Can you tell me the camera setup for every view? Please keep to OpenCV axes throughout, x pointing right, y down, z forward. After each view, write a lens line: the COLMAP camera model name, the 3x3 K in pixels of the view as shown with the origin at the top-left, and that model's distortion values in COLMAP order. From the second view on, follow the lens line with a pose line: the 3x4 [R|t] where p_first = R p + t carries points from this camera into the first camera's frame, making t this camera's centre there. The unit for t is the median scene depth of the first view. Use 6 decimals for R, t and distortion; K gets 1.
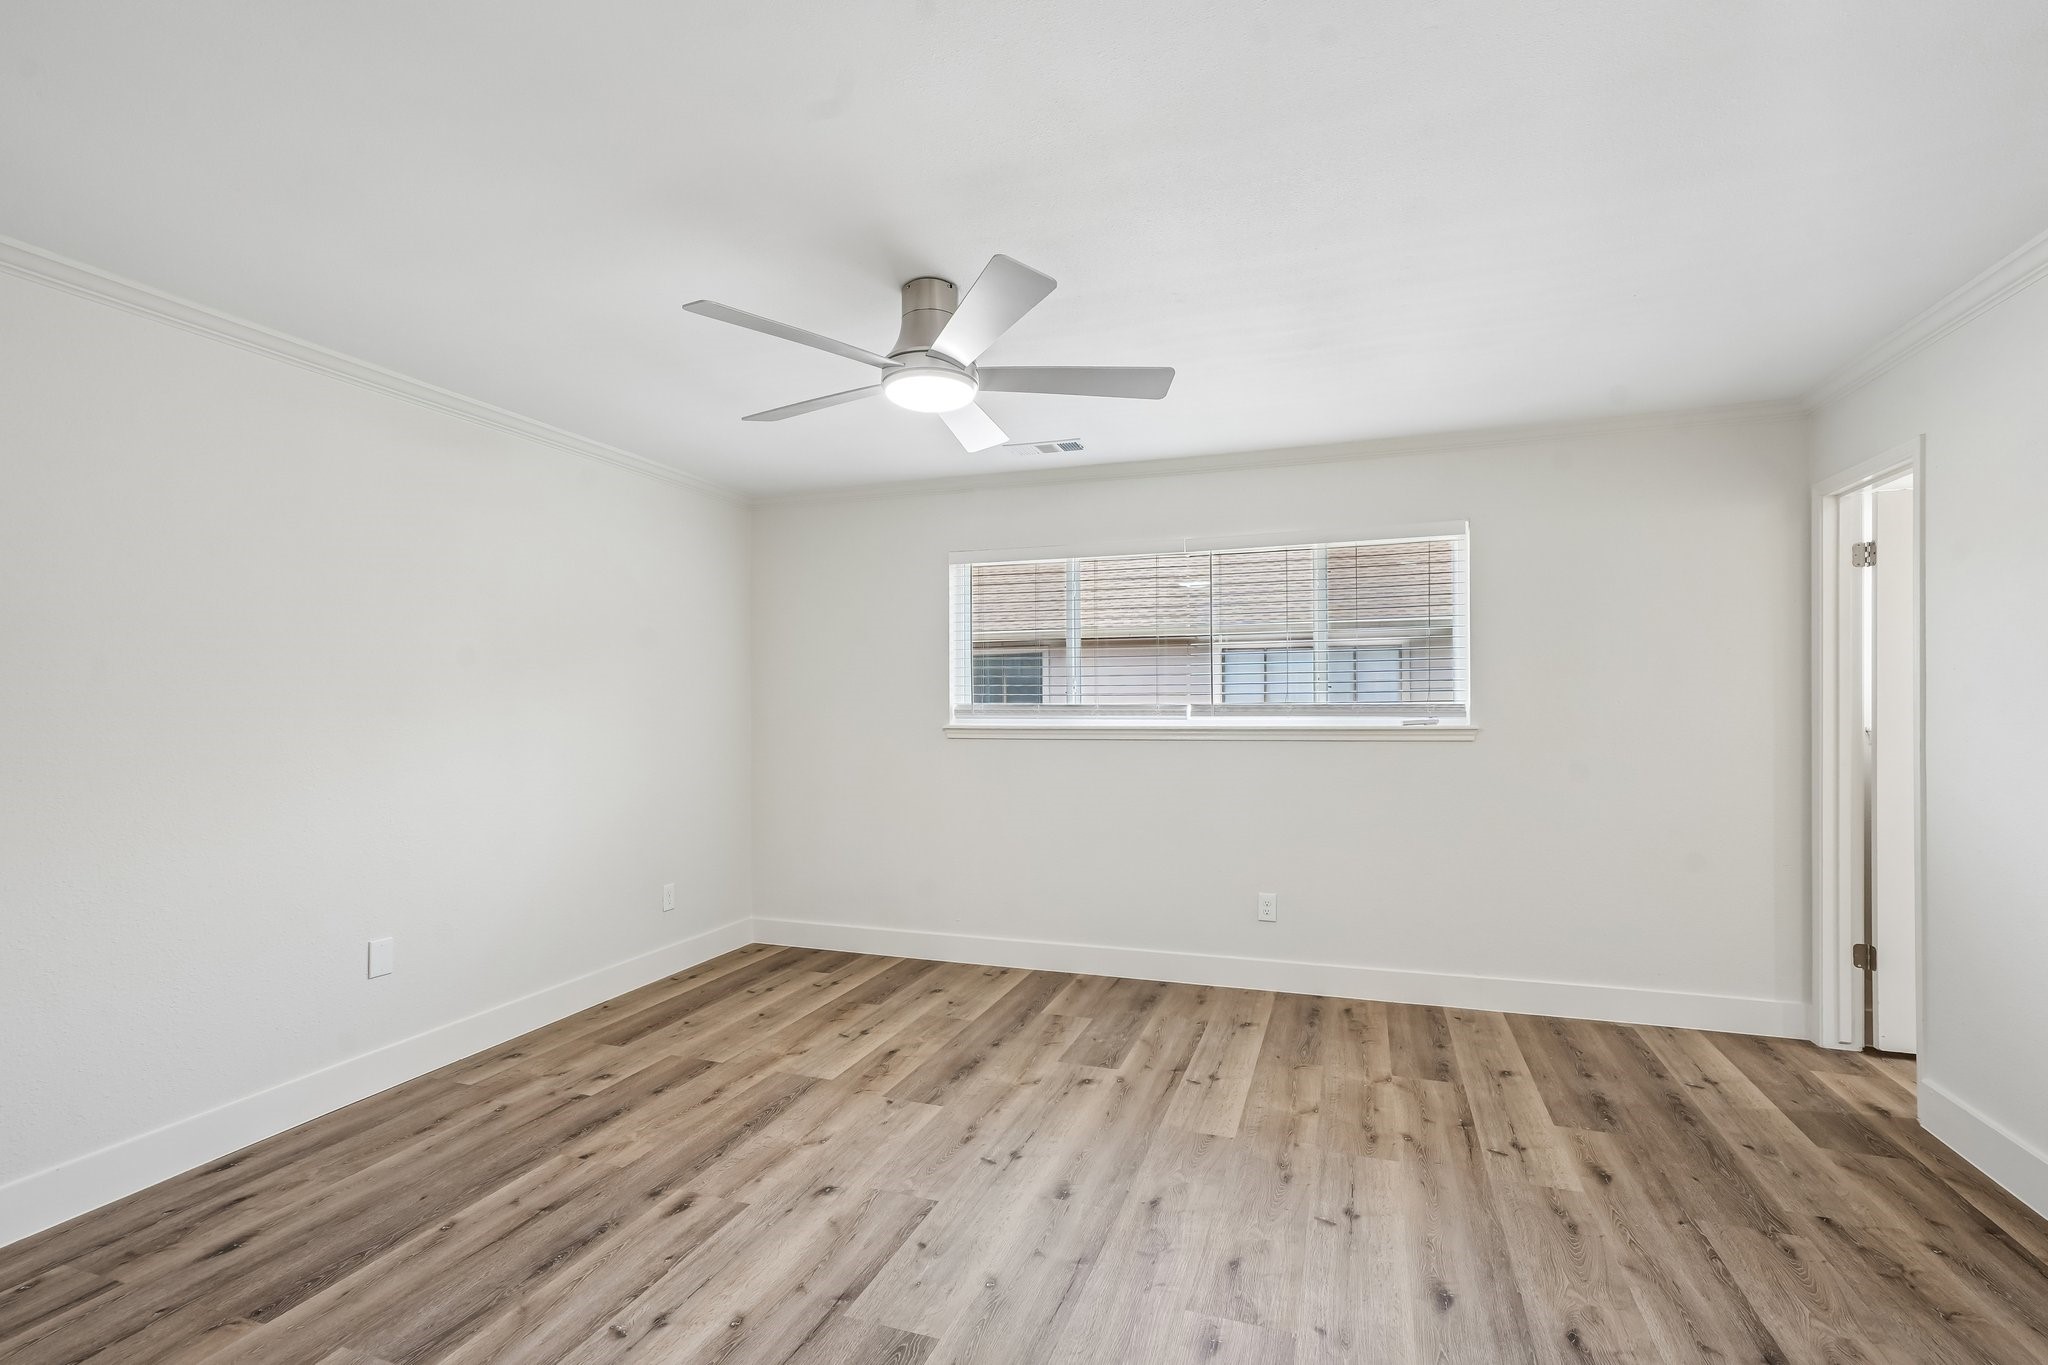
lens RADIAL K [[947.5, 0, 1023.6], [0, 947.5, 689.1], [0, 0, 1]] dist [0.000237, 0.000623]
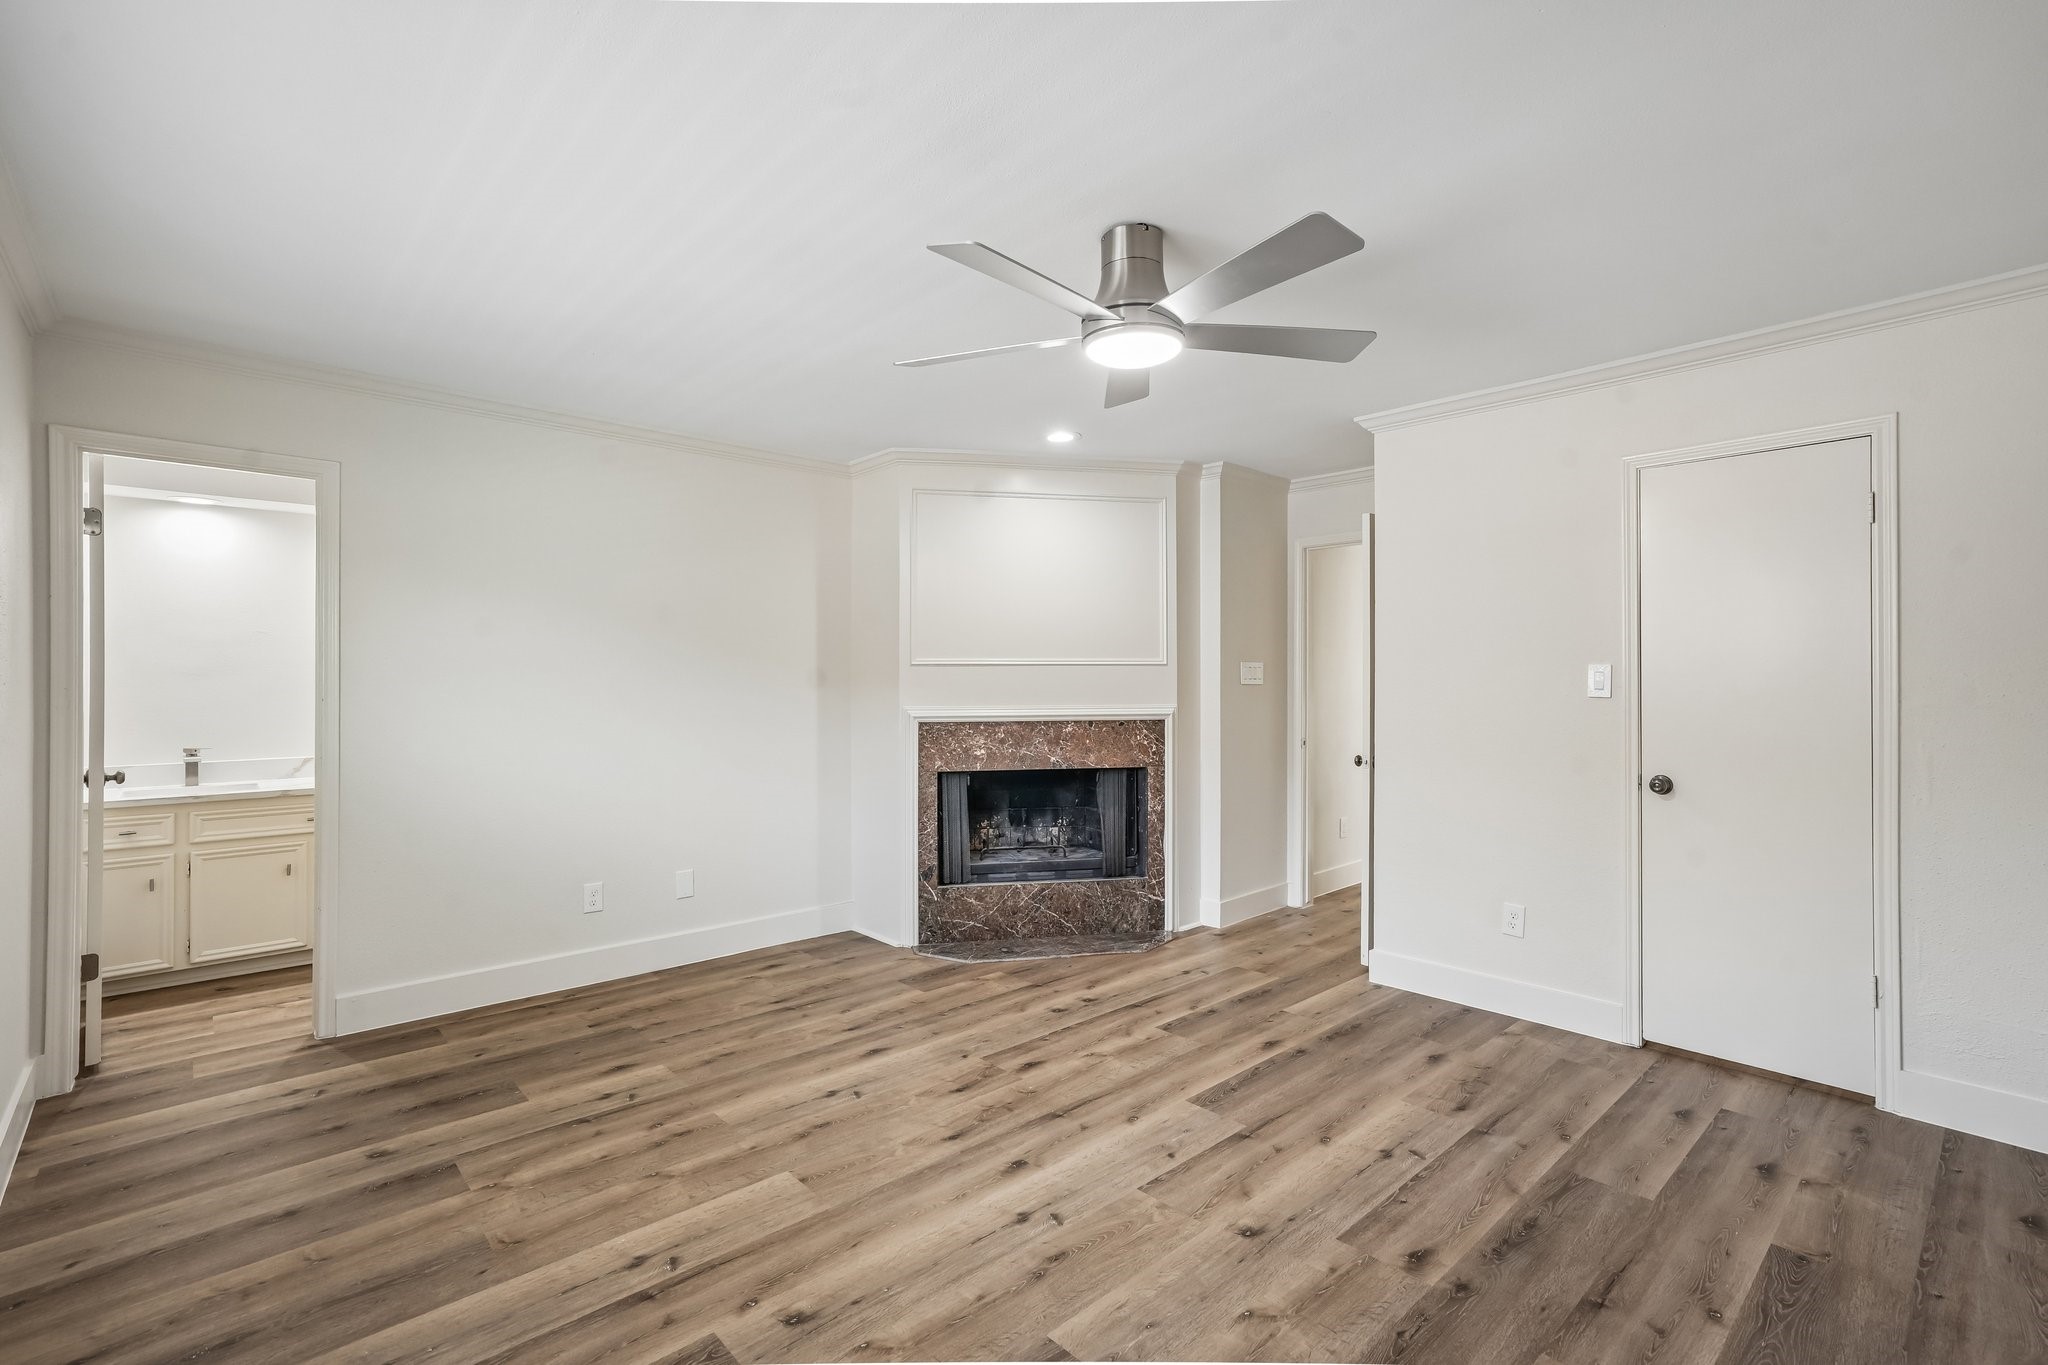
lens RADIAL K [[903.6, 0, 1025.0], [0, 903.6, 673.0], [0, 0, 1]] dist [0.011004, 0.000685]
pose [[-0.878475, 0.007878, 0.477723, -0.412855], [-0.002490, 0.999775, -0.021066, 0.023396], [-0.477782, -0.019695, -0.878258, 1.769316]]
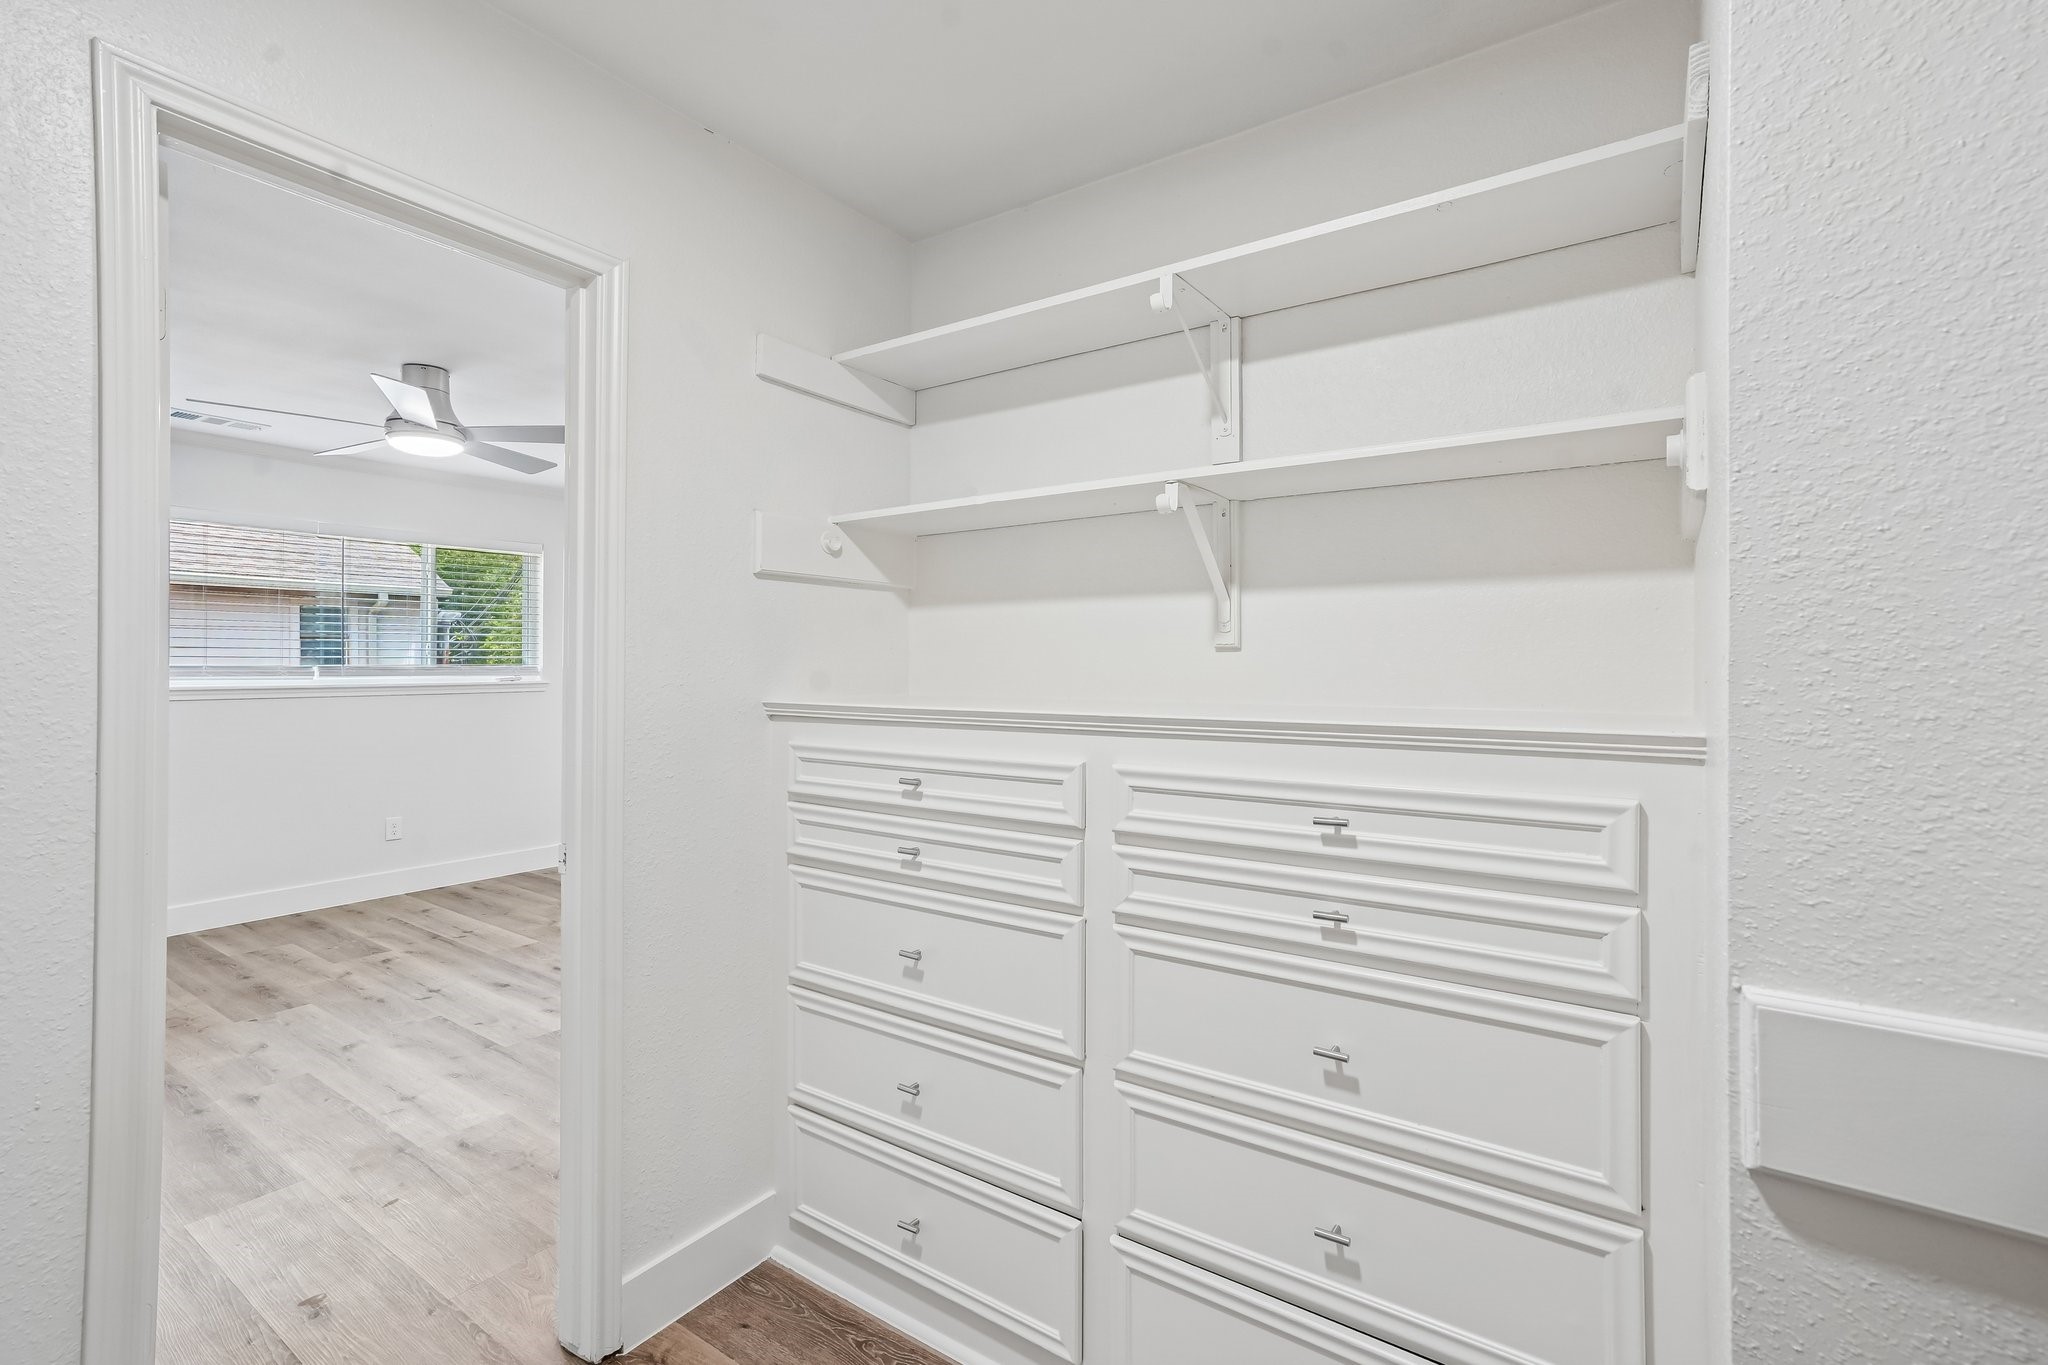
lens RADIAL K [[903.6, 0, 1025.0], [0, 903.6, 673.0], [0, 0, 1]] dist [0.011004, 0.000685]
pose [[0.258003, -0.002250, 0.966141, -1.101060], [-0.019025, 0.999792, 0.007409, 0.000333], [-0.965957, -0.020292, 0.257907, -0.174199]]
